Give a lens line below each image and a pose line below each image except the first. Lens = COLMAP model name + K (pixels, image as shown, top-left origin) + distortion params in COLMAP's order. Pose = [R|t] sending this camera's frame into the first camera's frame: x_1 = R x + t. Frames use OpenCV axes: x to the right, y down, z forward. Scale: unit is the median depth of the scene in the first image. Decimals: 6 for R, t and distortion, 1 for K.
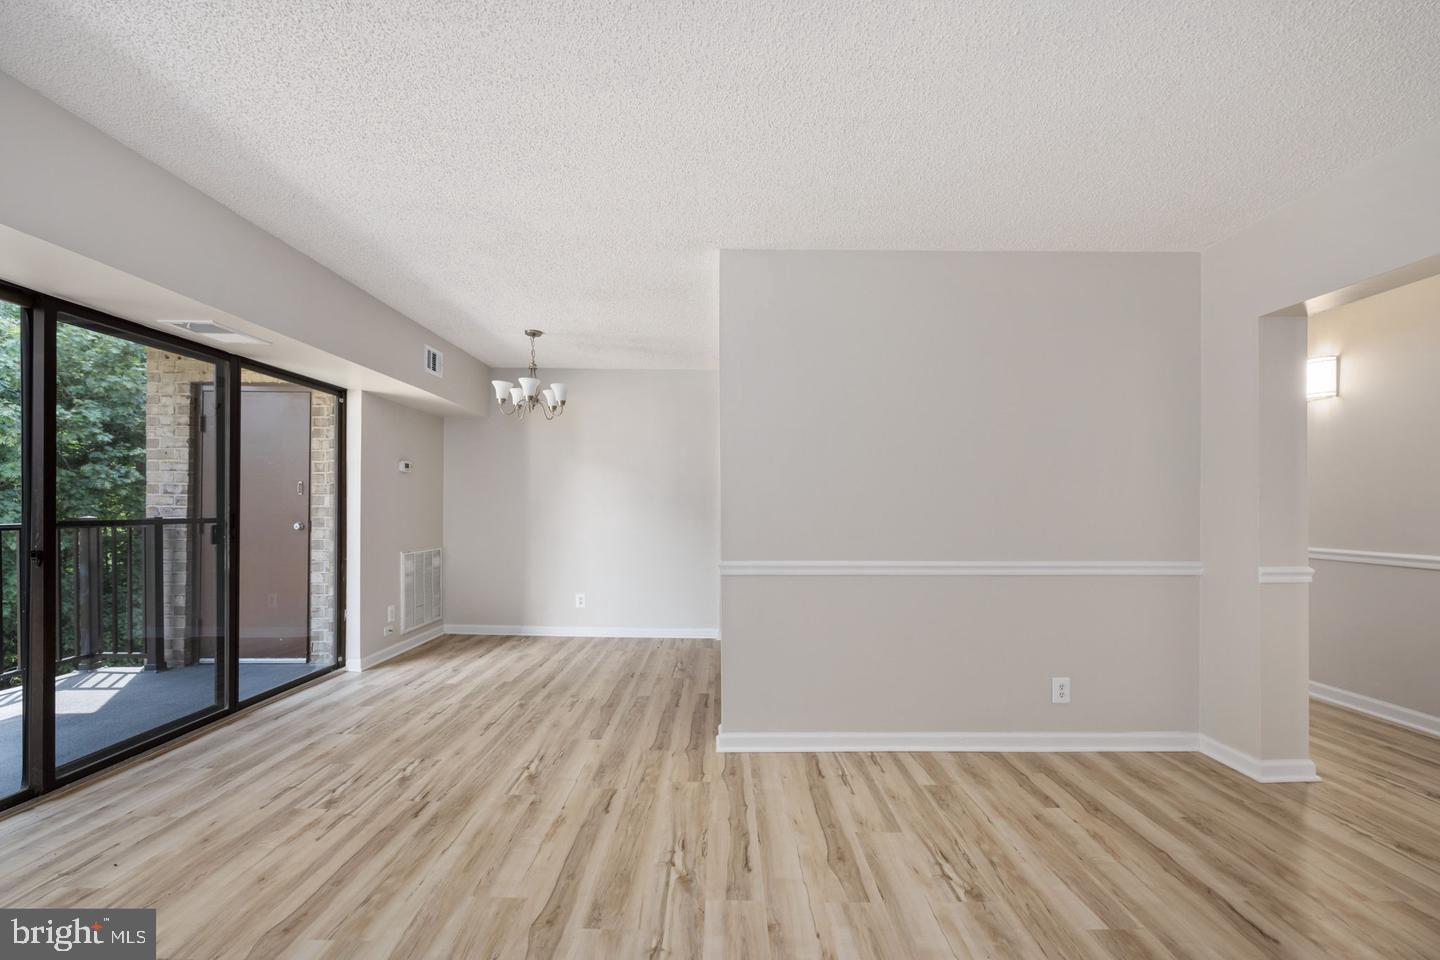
lens RADIAL K [[584.7, 0, 725.2], [0, 584.7, 505.1], [0, 0, 1]] dist [-0.000469, -0.000113]
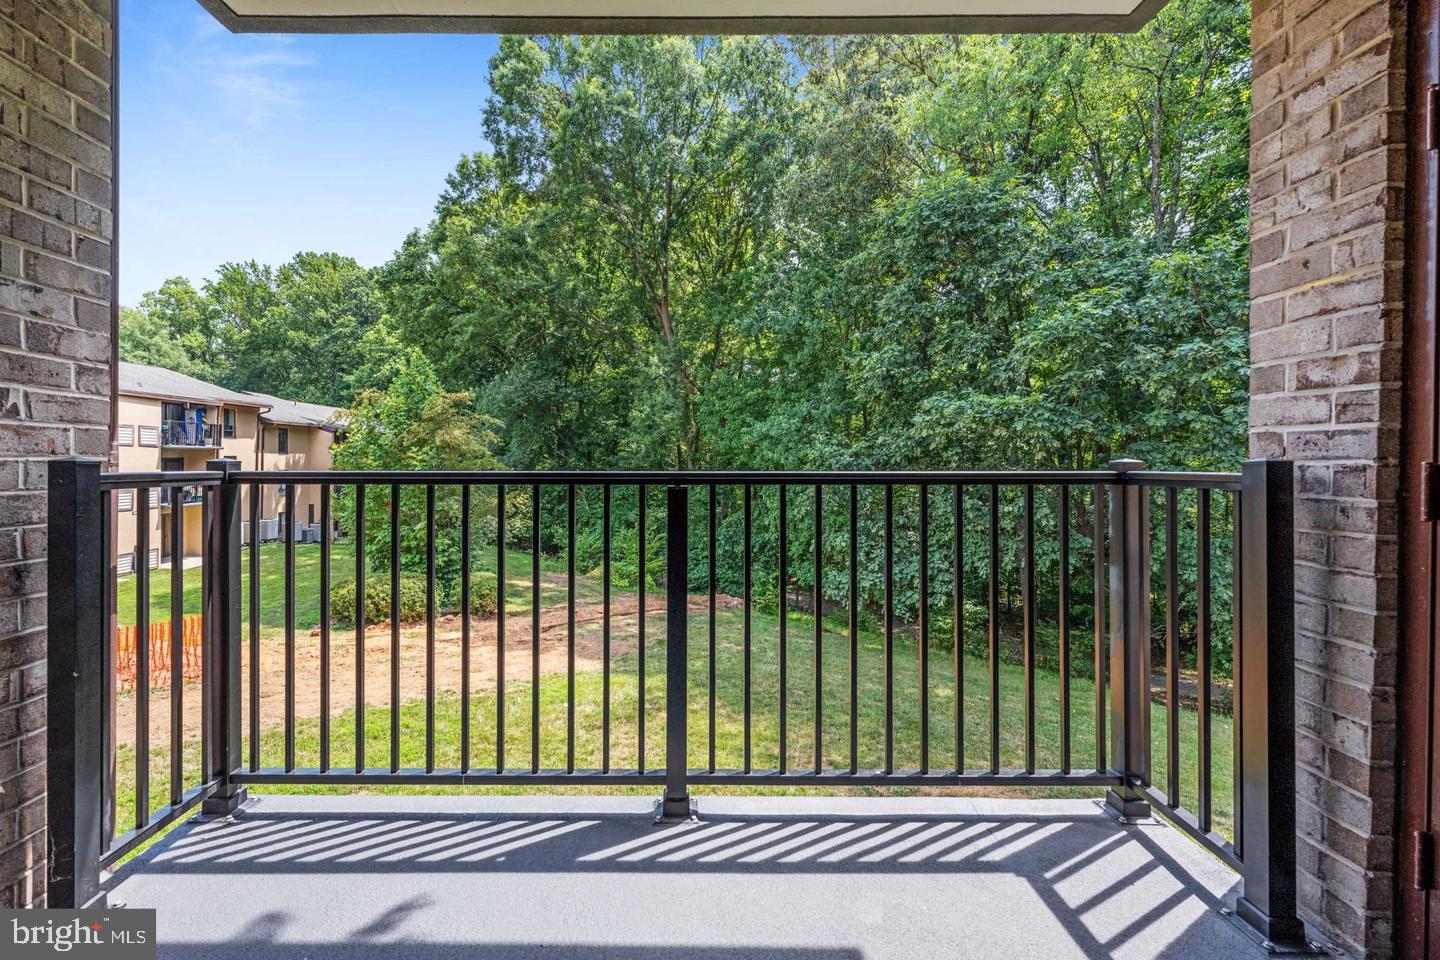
lens RADIAL K [[606.8, 0, 696.3], [0, 606.8, 466.2], [0, 0, 1]] dist [-0.002491, -0.000023]
pose [[-0.004485, 0.004948, -0.999978, -0.639954], [0.001978, 0.999986, 0.004939, 0.021858], [0.999988, -0.001956, -0.004494, 0.685560]]
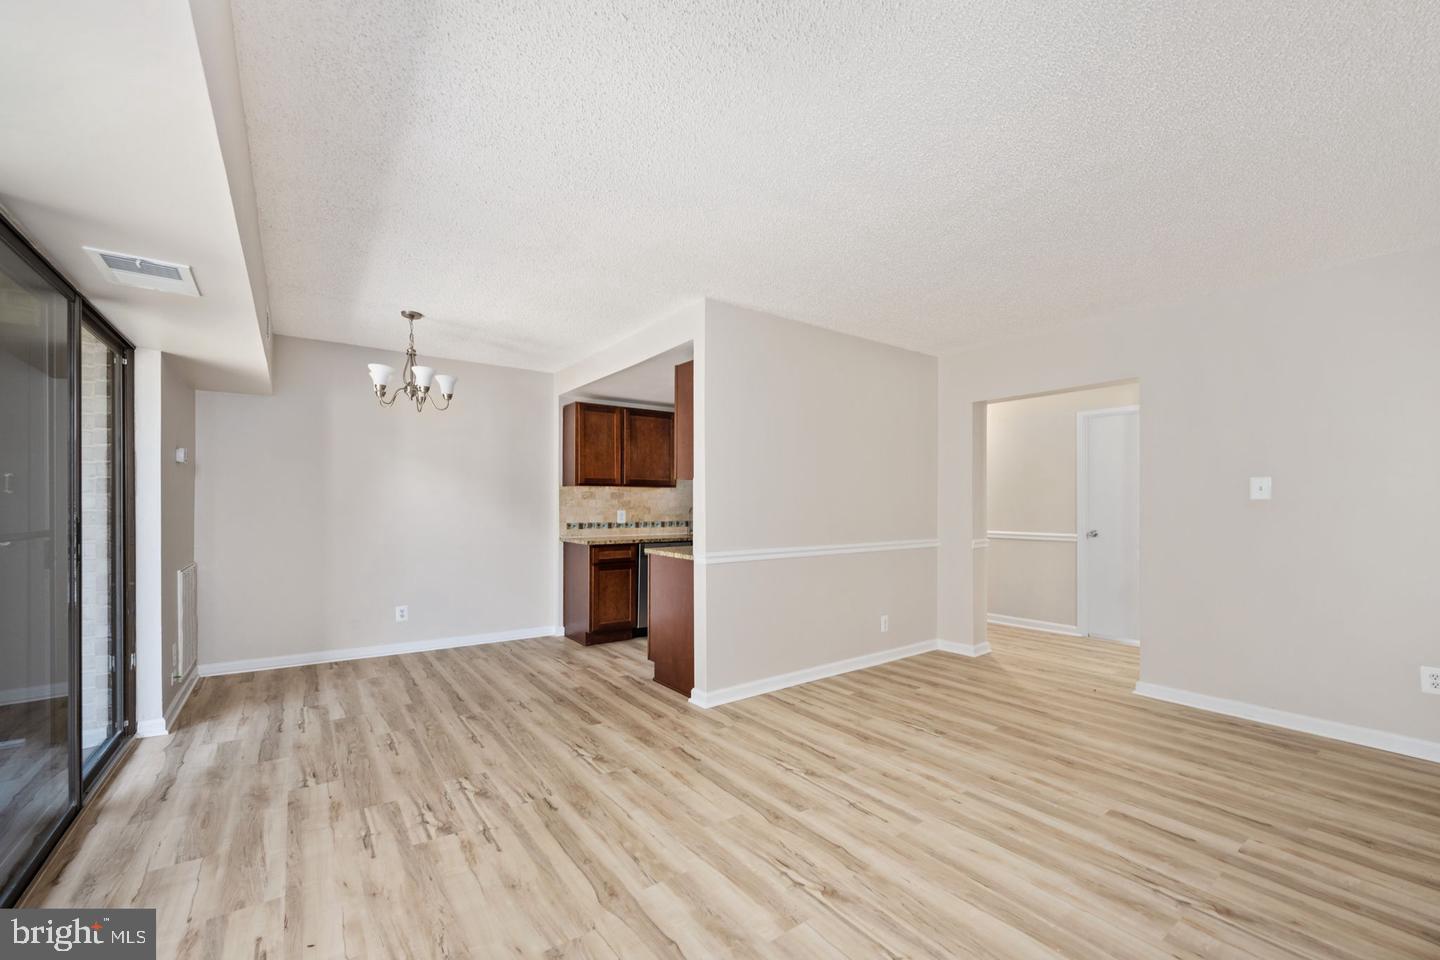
lens RADIAL K [[584.7, 0, 725.2], [0, 584.7, 505.1], [0, 0, 1]] dist [-0.000469, -0.000113]
pose [[0.808568, -0.004672, 0.588384, -0.483455], [0.001176, 0.999979, 0.006324, -0.007960], [-0.588401, -0.004421, 0.808557, -0.009248]]
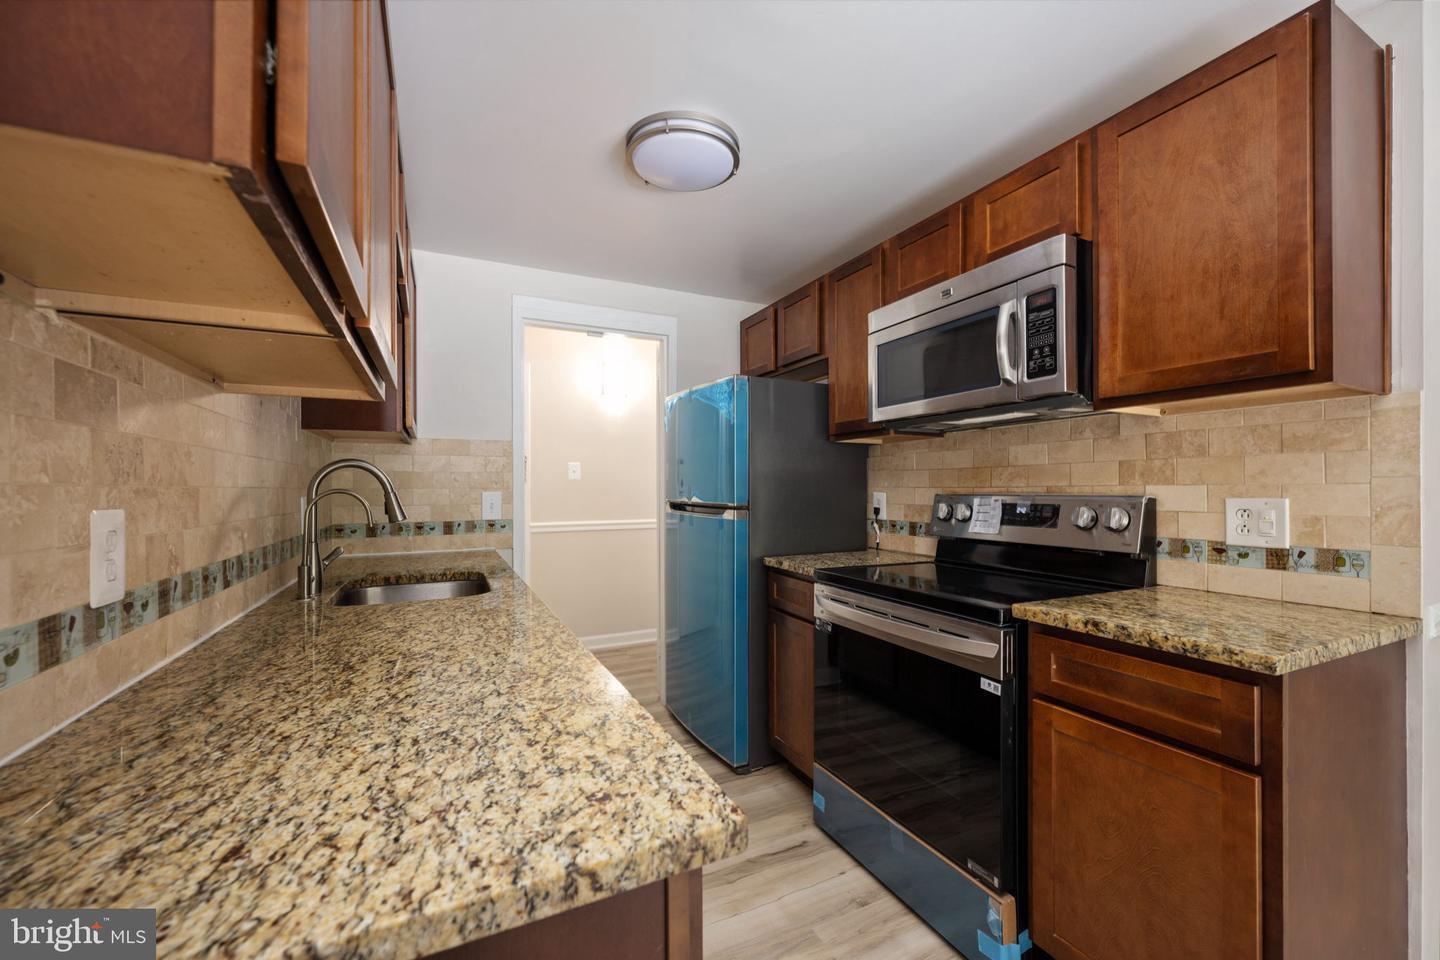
lens RADIAL K [[578.0, 0, 708.1], [0, 578.0, 489.1], [0, 0, 1]] dist [-0.000066, -0.000137]
pose [[-0.422709, -0.004080, 0.906256, -0.109676], [-0.001034, 0.999991, 0.004020, 0.005567], [-0.906265, 0.000762, -0.422710, 1.184550]]
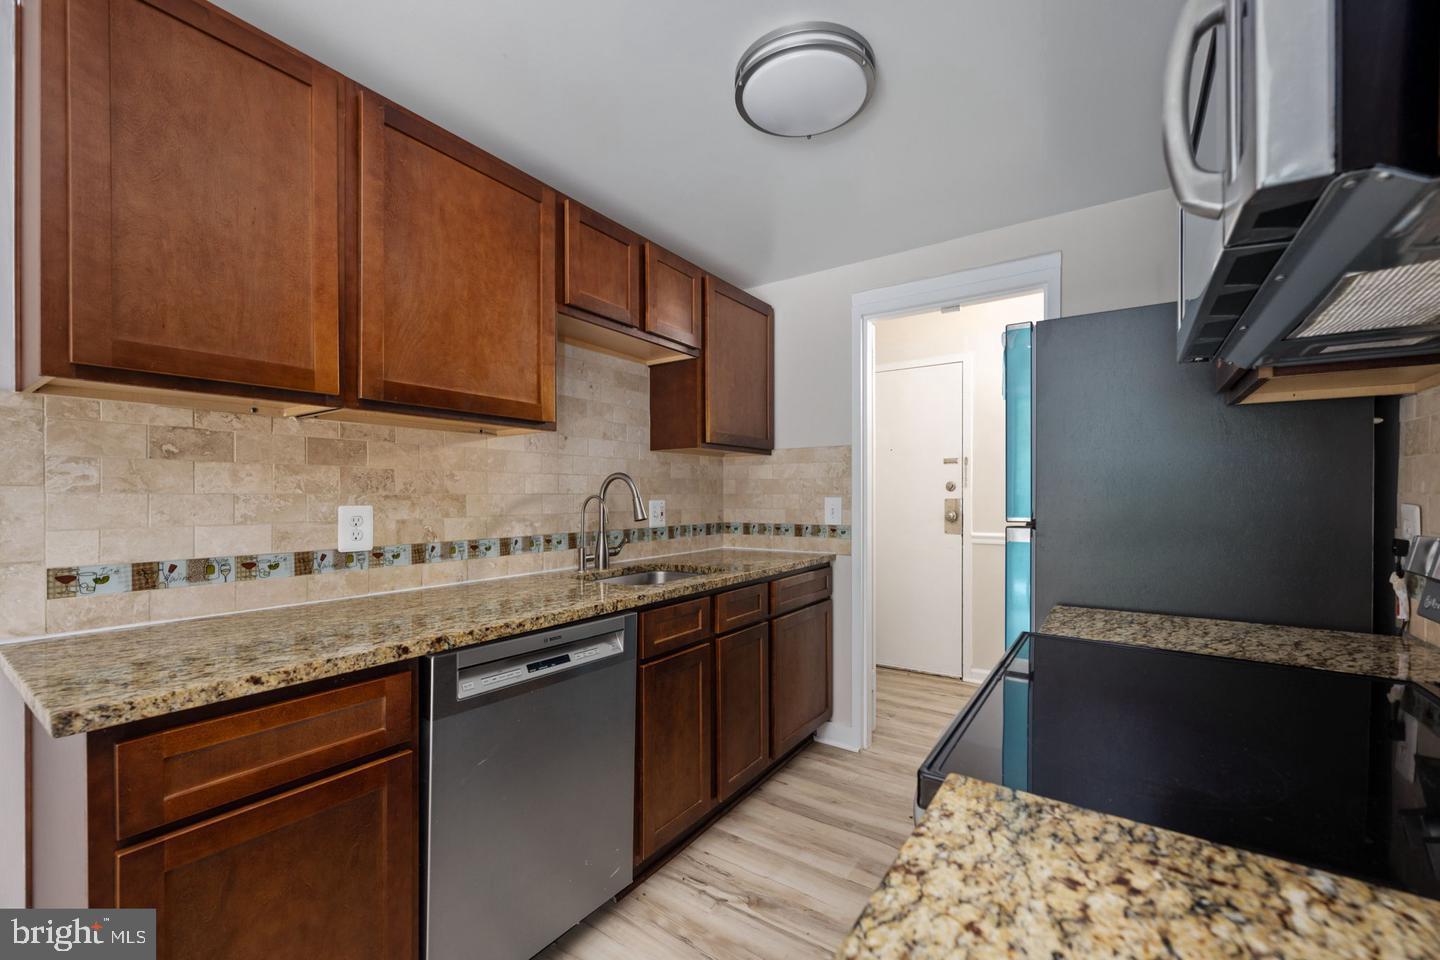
lens RADIAL K [[583.7, 0, 717.5], [0, 583.7, 494.8], [0, 0, 1]] dist [0.000141, 0.000043]
pose [[0.576090, -0.006466, 0.817361, -0.035034], [0.002833, 0.999978, 0.005914, 0.004396], [-0.817381, -0.001092, 0.576096, 0.855901]]
